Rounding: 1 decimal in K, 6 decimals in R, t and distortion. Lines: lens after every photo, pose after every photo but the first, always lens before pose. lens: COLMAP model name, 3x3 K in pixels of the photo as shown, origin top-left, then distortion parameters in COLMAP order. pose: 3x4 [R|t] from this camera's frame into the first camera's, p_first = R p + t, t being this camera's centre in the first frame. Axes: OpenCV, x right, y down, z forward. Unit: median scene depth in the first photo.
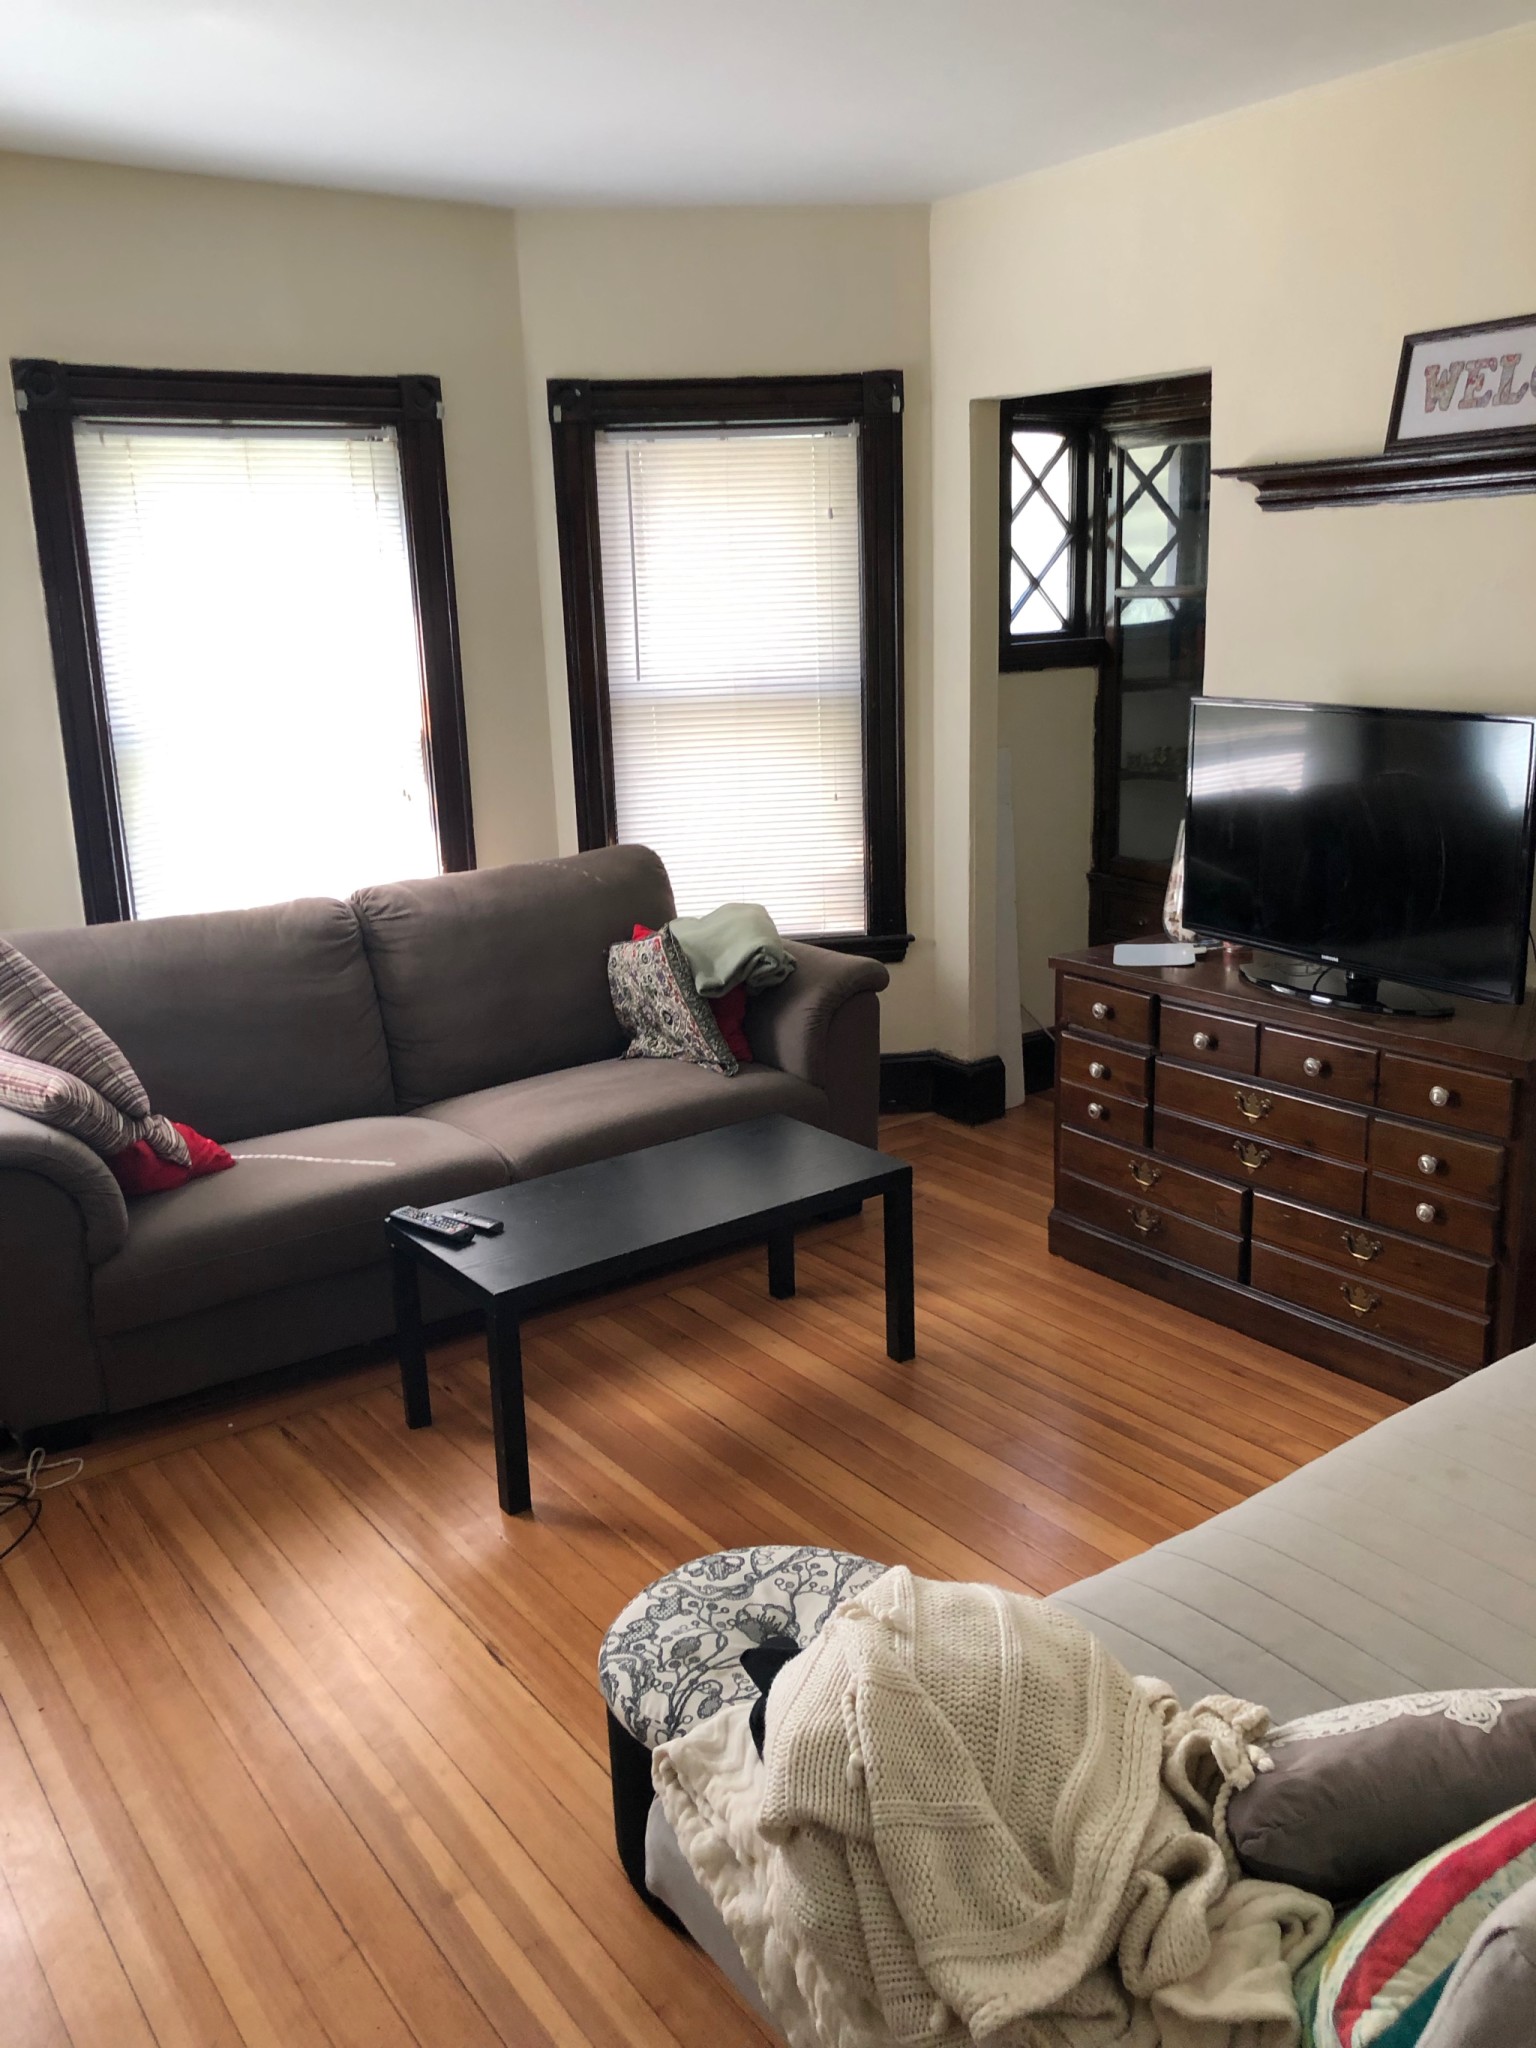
lens RADIAL K [[1684.8, 0, 758.9], [0, 1684.8, 1016.0], [0, 0, 1]] dist [0.055456, -0.064538]
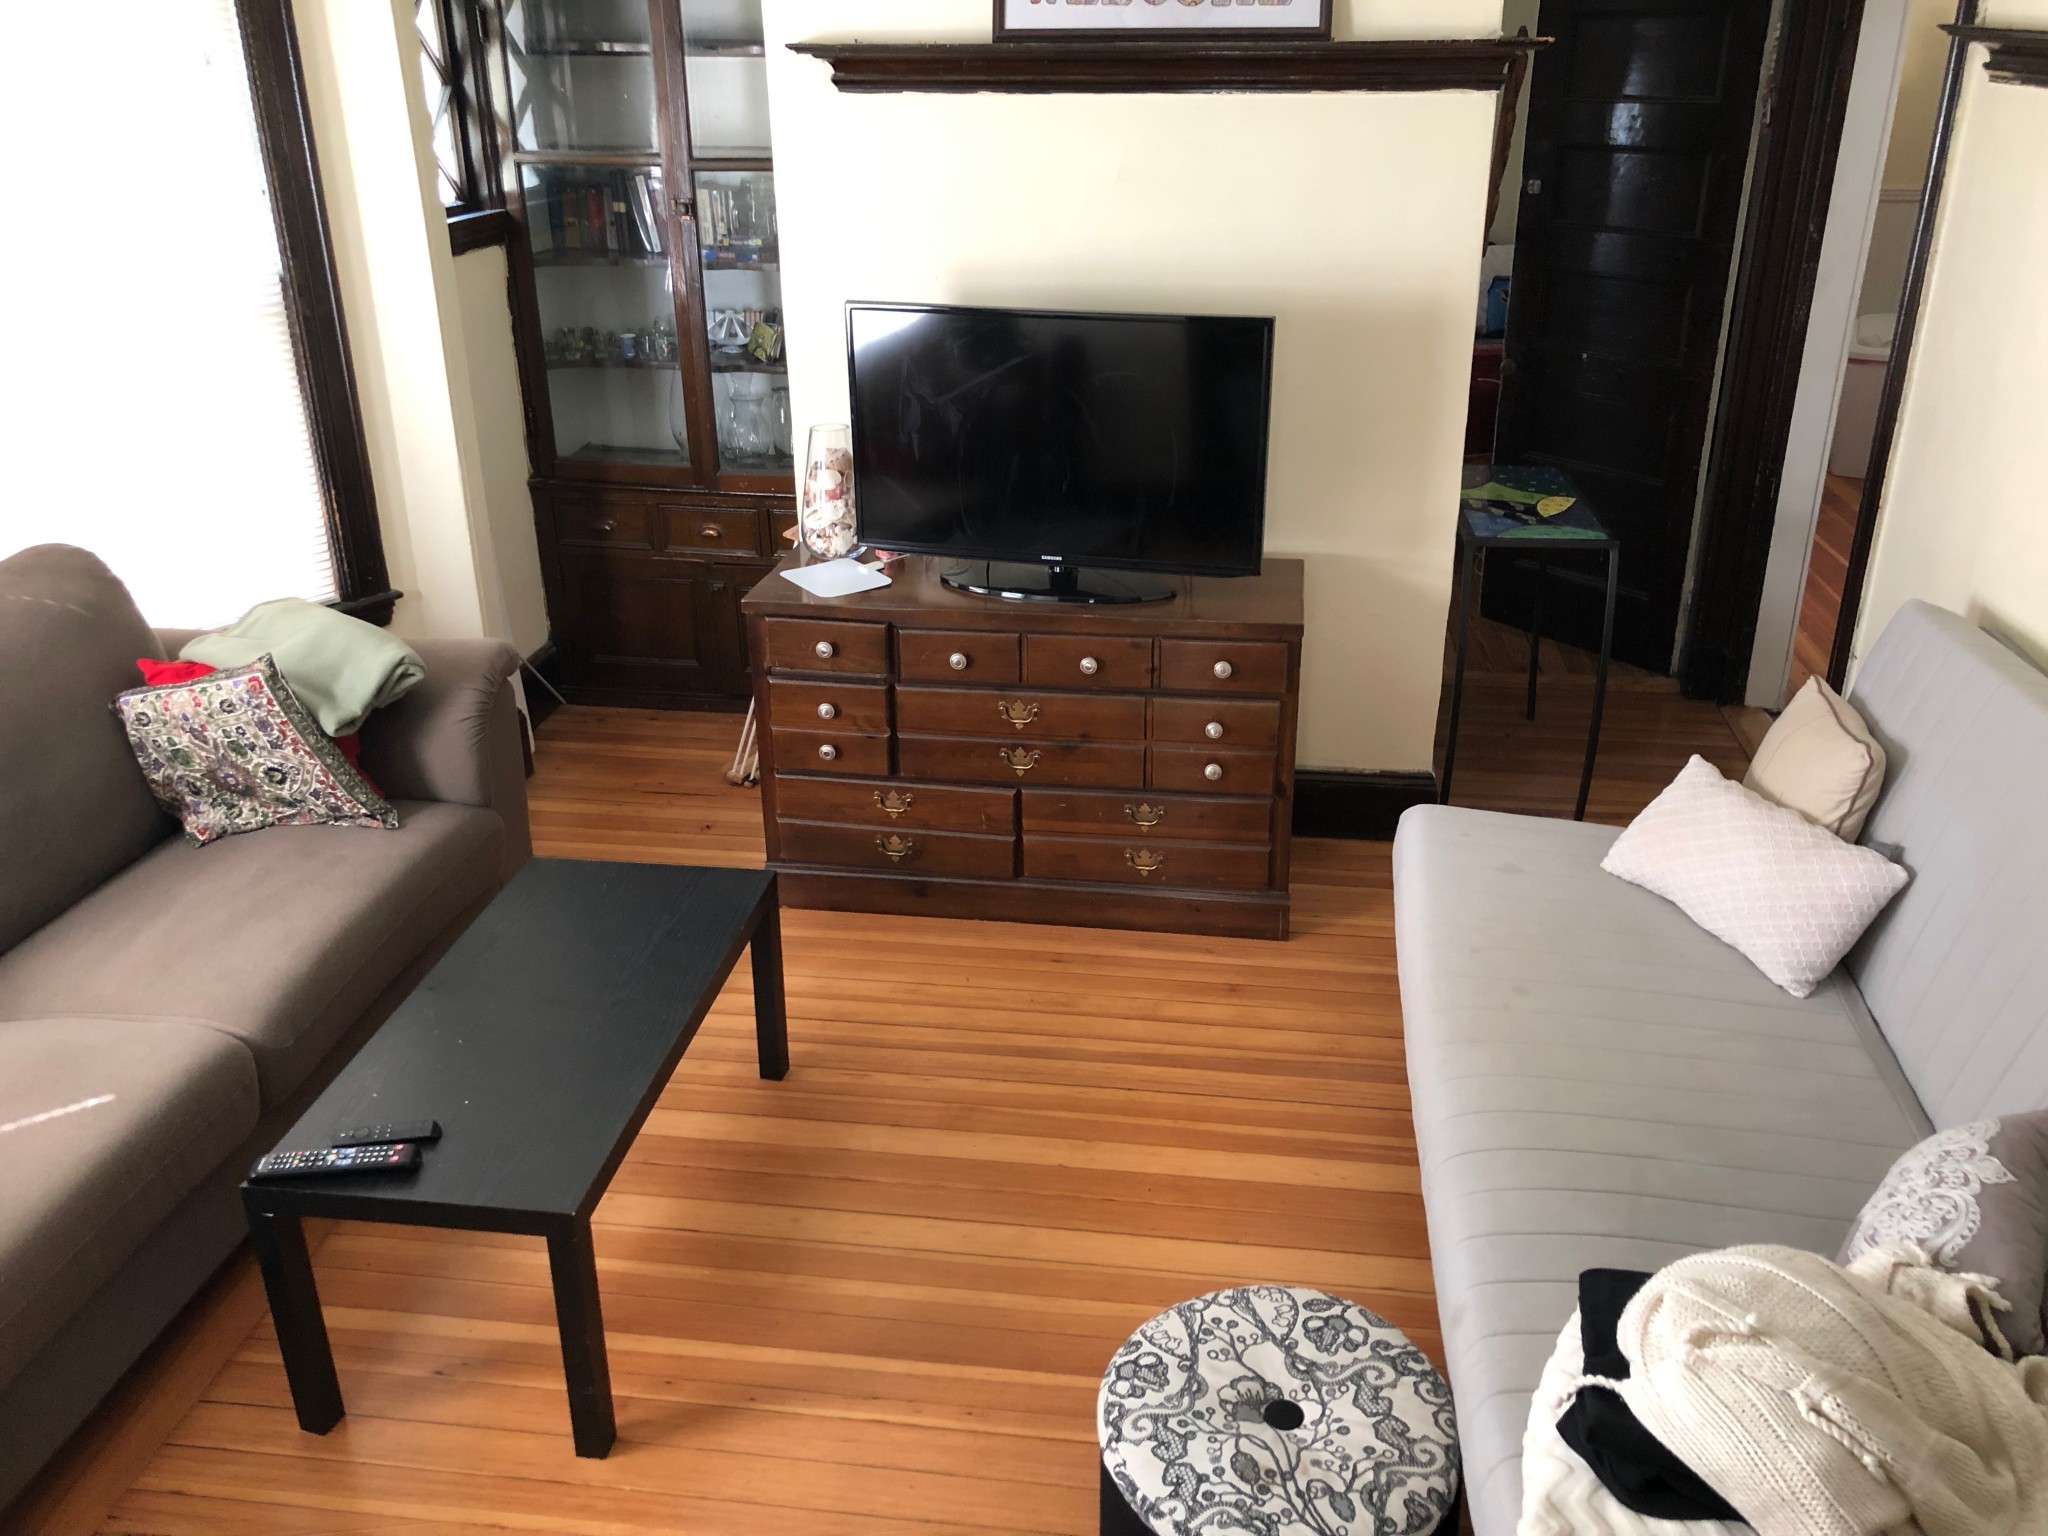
lens RADIAL K [[1684.8, 0, 1018.9], [0, 1684.8, 750.9], [0, 0, 1]] dist [0.055456, -0.064538]
pose [[0.678476, -0.262205, 0.686235, -0.403638], [0.160636, 0.964480, 0.209700, -0.134397], [-0.716845, -0.032043, 0.696496, 0.277132]]
